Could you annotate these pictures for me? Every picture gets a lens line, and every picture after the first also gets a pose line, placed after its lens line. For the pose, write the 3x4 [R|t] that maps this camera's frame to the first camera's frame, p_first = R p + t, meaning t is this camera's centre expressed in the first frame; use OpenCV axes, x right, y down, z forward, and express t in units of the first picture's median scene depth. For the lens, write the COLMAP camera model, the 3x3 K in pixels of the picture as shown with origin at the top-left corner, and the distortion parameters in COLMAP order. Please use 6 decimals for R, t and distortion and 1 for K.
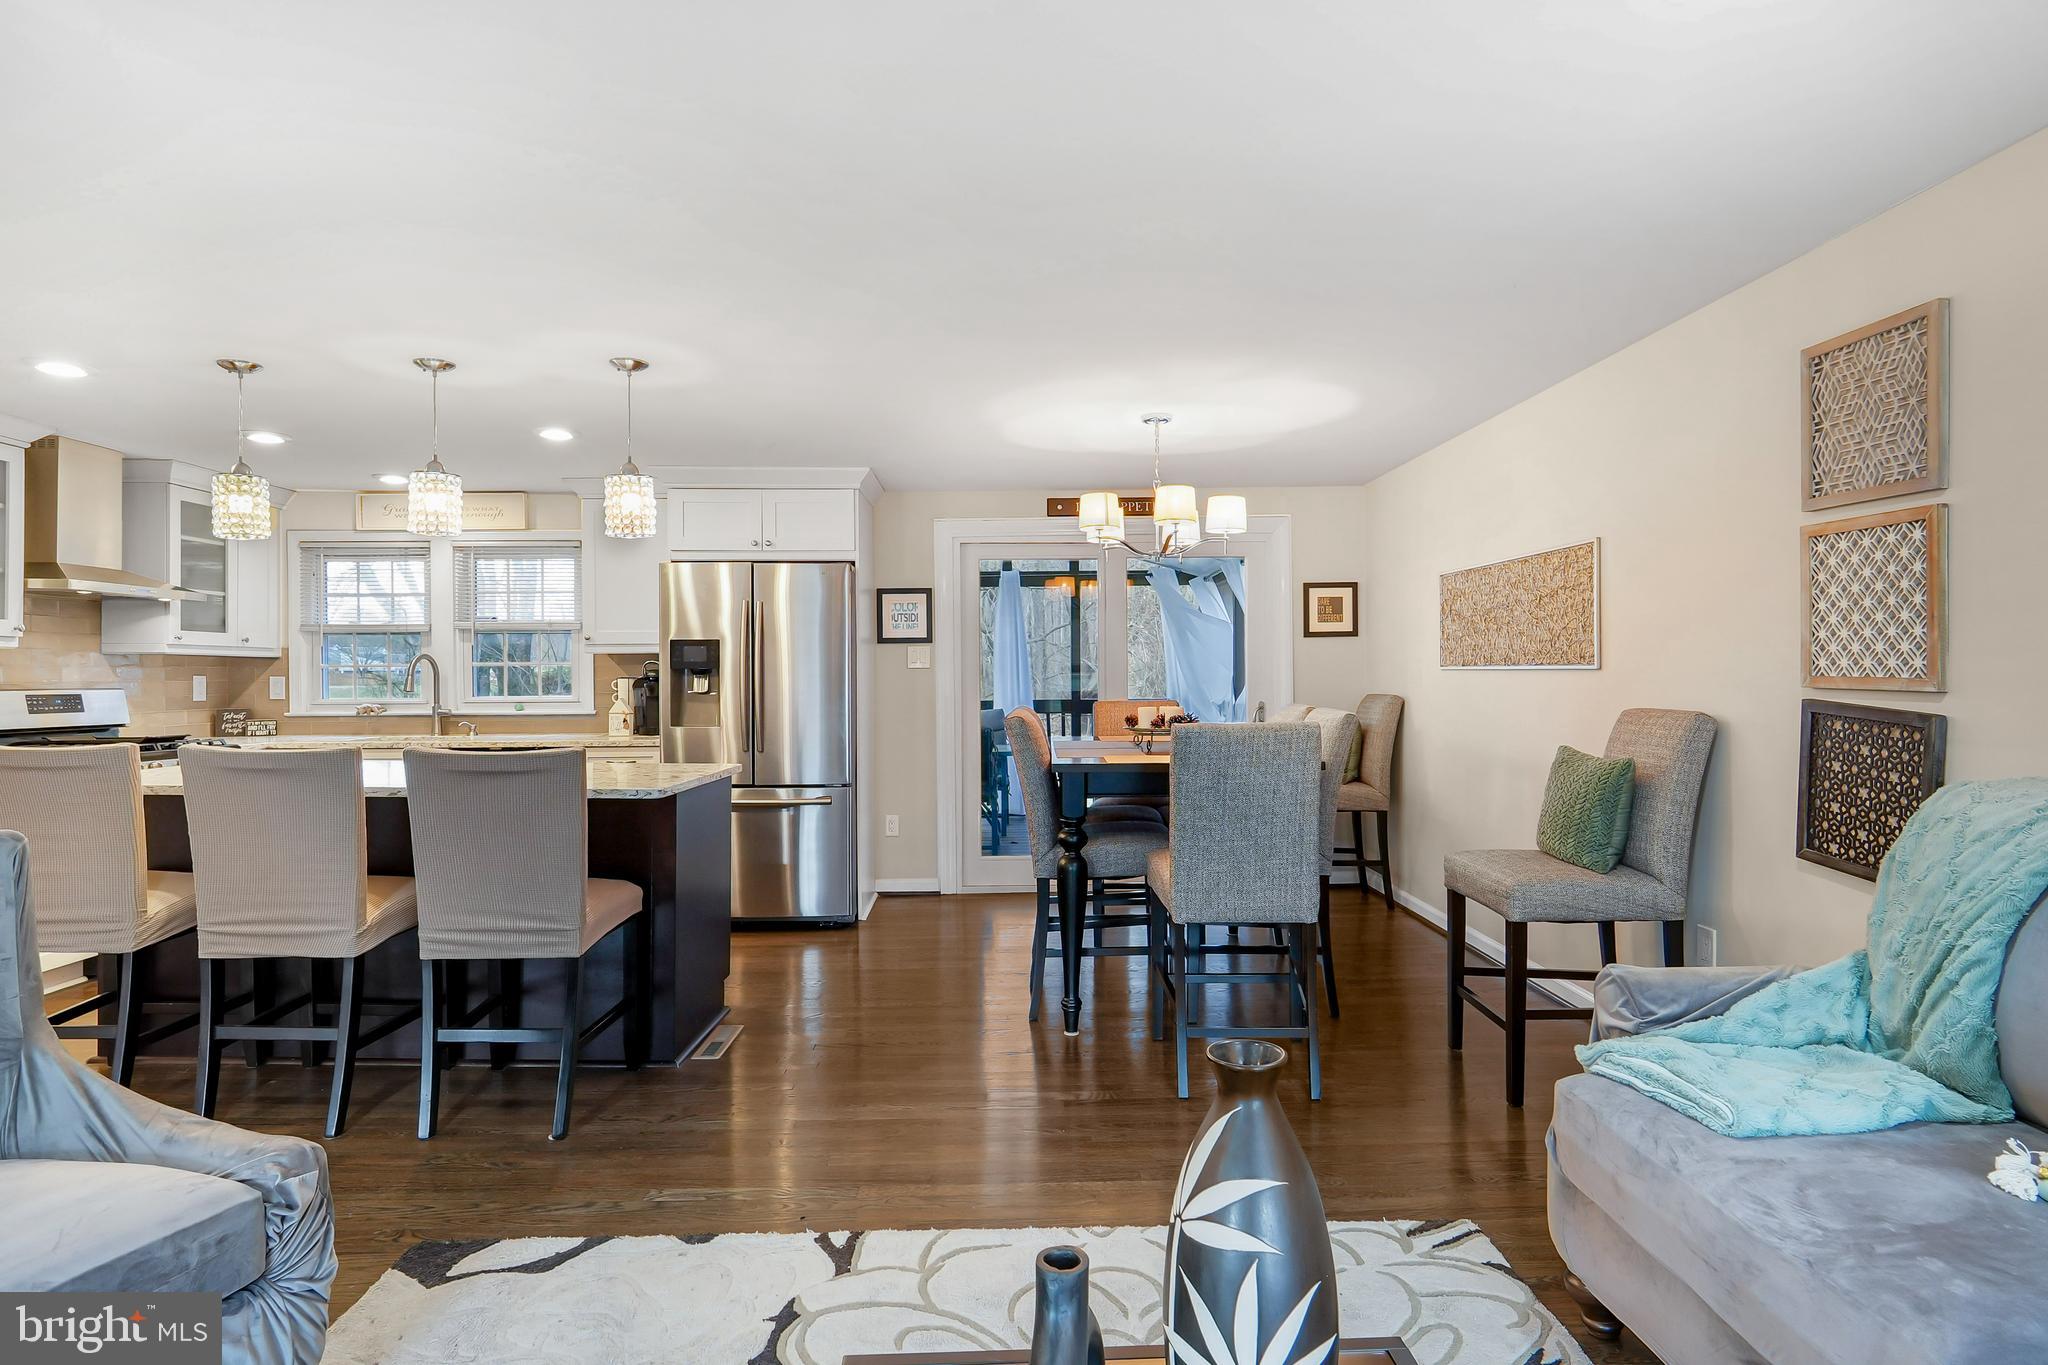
lens RADIAL K [[1077.7, 0, 1028.9], [0, 1077.7, 684.0], [0, 0, 1]] dist [-0.004789, 0.002317]
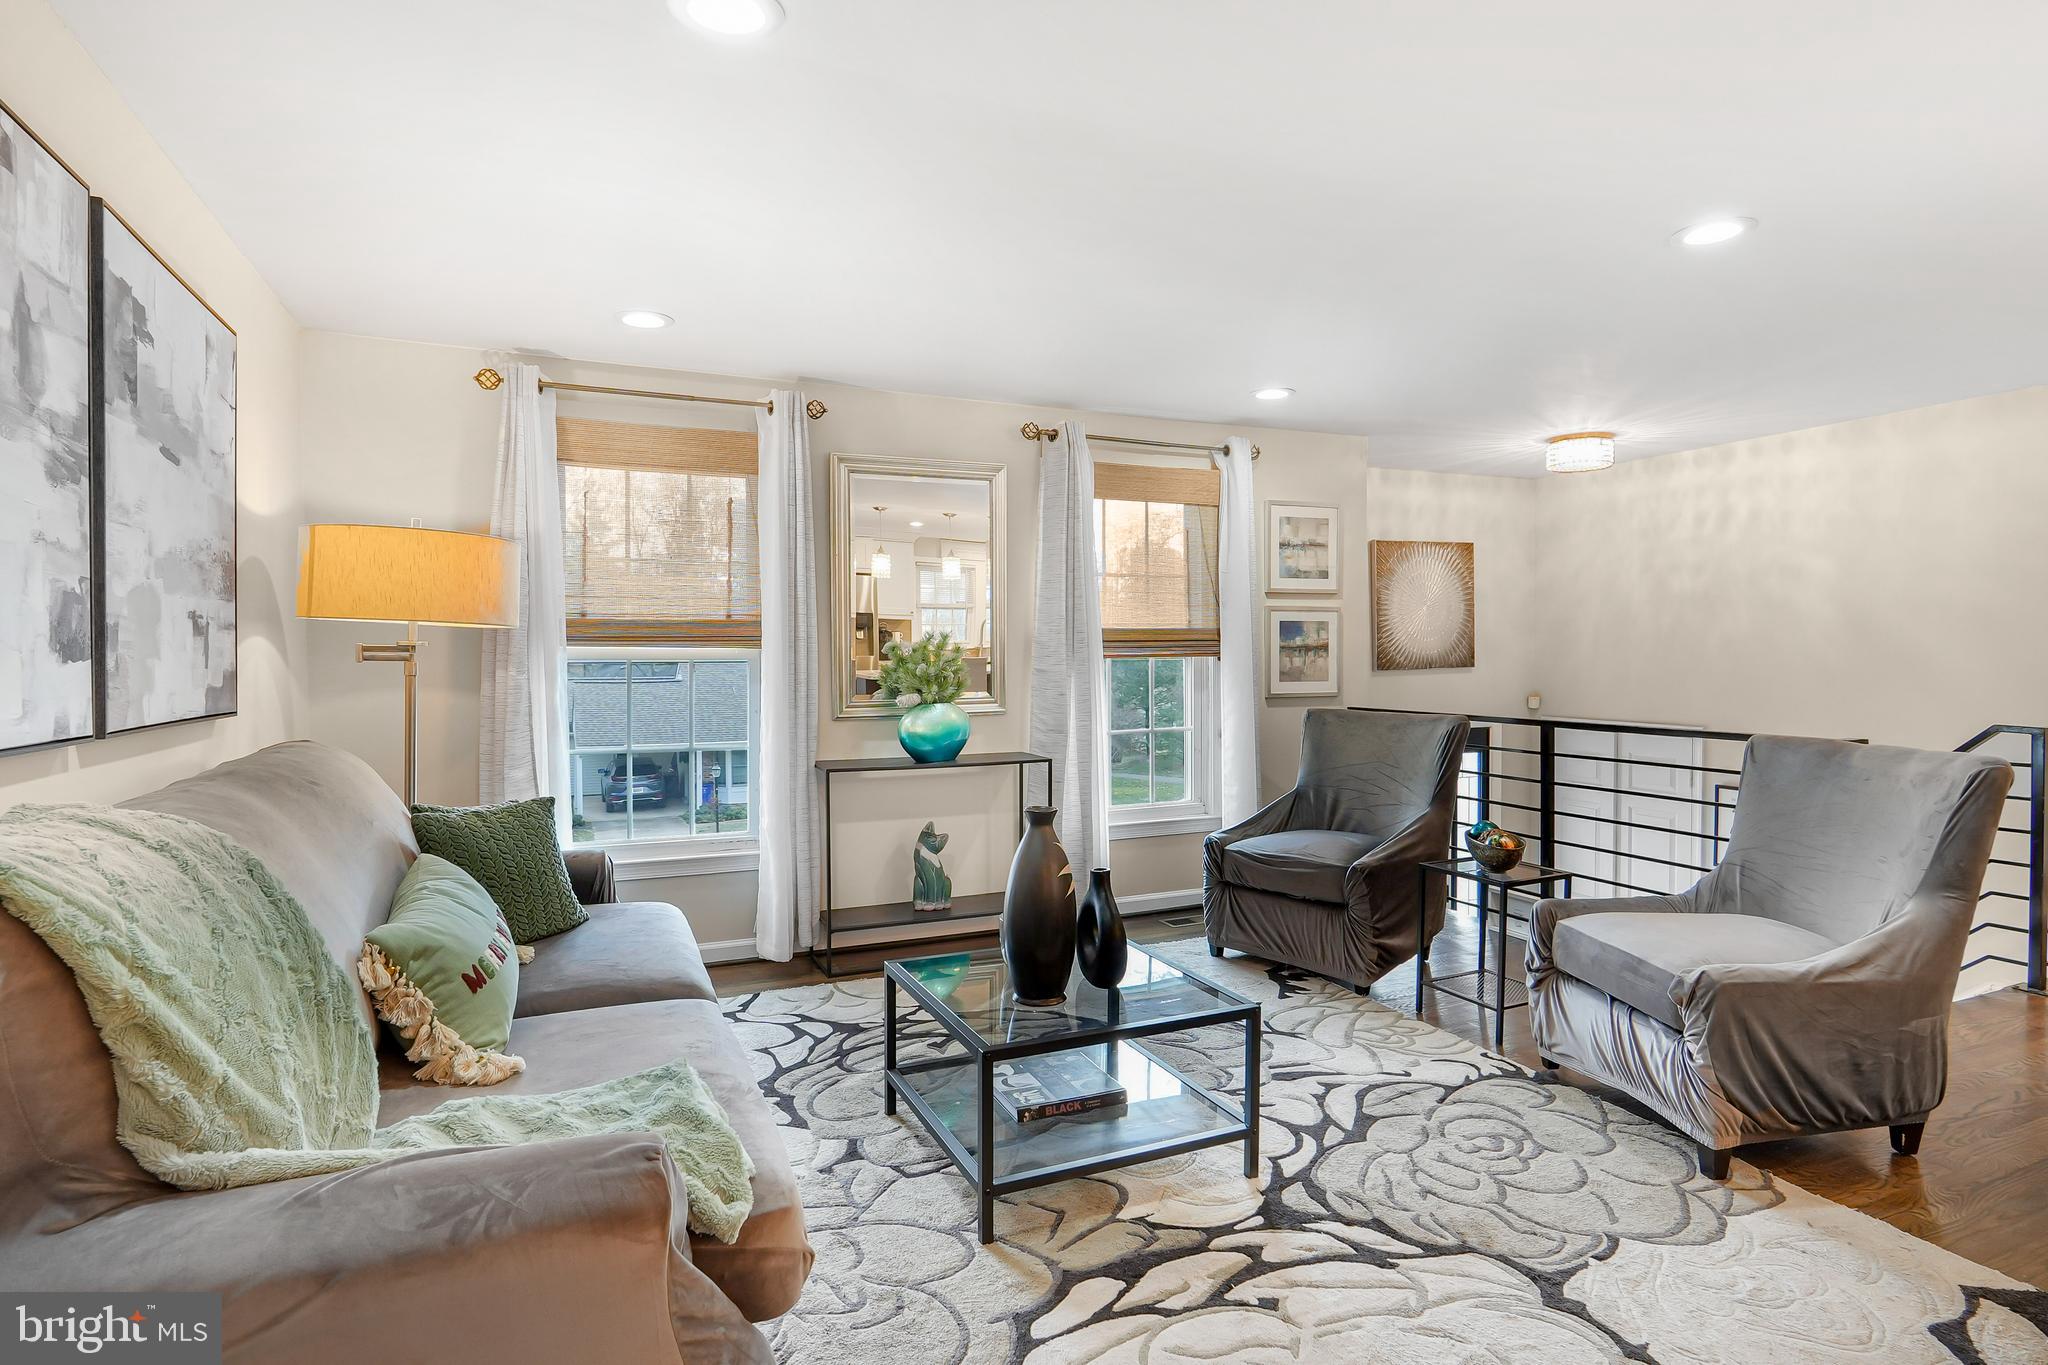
lens RADIAL K [[1077.7, 0, 1034.8], [0, 1077.7, 672.9], [0, 0, 1]] dist [-0.004789, 0.002317]
pose [[-0.923225, 0.017162, -0.383875, 0.197124], [0.005921, 0.999519, 0.030447, -0.003210], [0.384213, 0.025836, -0.922883, 0.557592]]
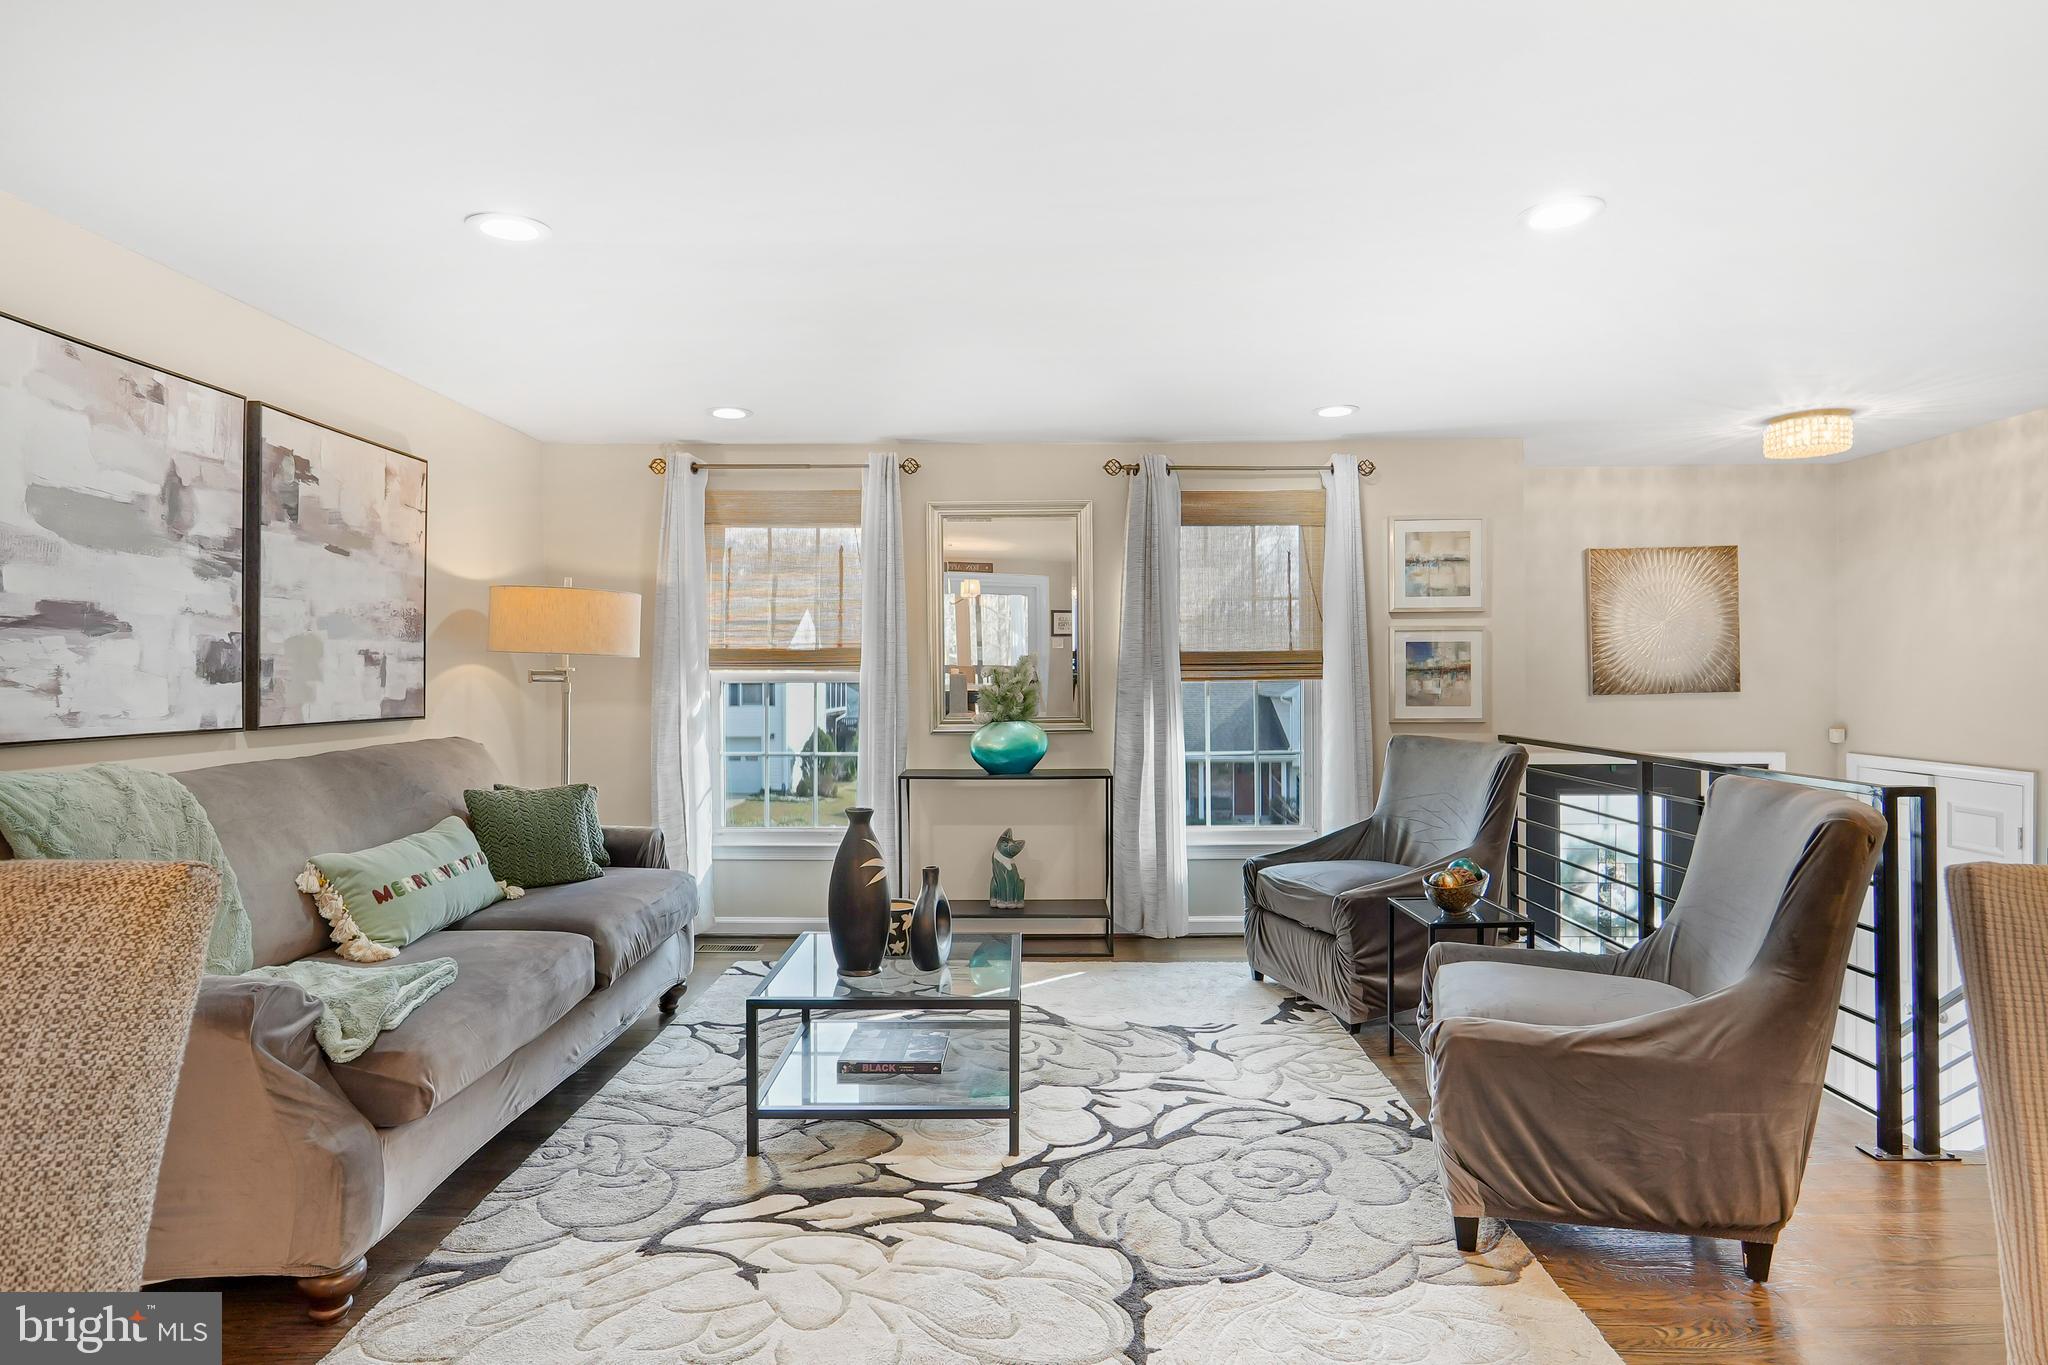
lens RADIAL K [[1077.7, 0, 1027.8], [0, 1077.7, 675.2], [0, 0, 1]] dist [-0.004789, 0.002317]
pose [[-0.999443, 0.009709, 0.031935, -0.056681], [0.010084, 0.999882, 0.011575, -0.004525], [-0.031819, 0.011890, -0.999423, 0.664662]]
